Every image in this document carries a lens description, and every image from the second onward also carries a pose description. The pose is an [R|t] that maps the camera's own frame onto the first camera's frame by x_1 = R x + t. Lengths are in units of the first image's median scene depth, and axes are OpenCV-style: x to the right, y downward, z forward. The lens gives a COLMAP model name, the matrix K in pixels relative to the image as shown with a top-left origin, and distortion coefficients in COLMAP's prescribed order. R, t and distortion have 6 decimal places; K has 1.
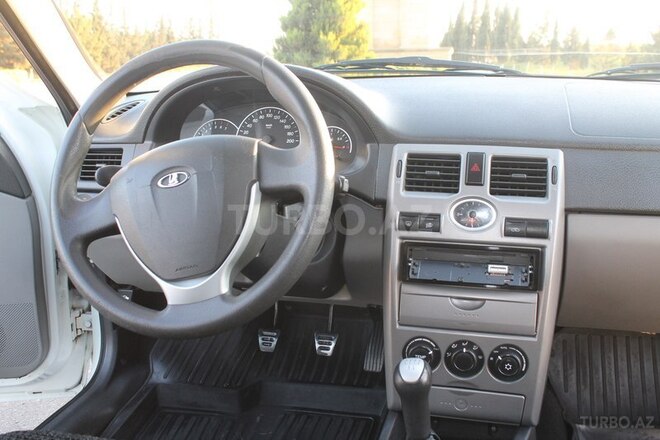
lens RADIAL K [[694.5, 0, 330.0], [0, 694.5, 220.0], [0, 0, 1]] dist [-0.075591, 0.011827]
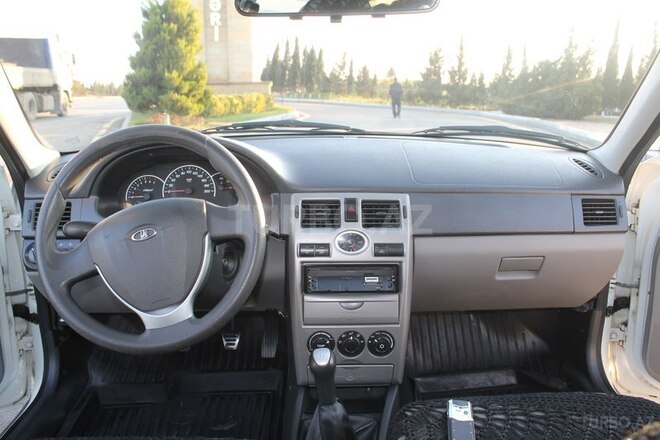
lens RADIAL K [[575.5, 0, 352.2], [0, 575.5, 218.2], [0, 0, 1]] dist [-0.154866, 0.137543]
pose [[0.950218, -0.050509, 0.307466, -0.148107], [0.051203, 0.998671, 0.005814, -0.062519], [-0.307351, 0.010219, 0.951541, -0.119420]]
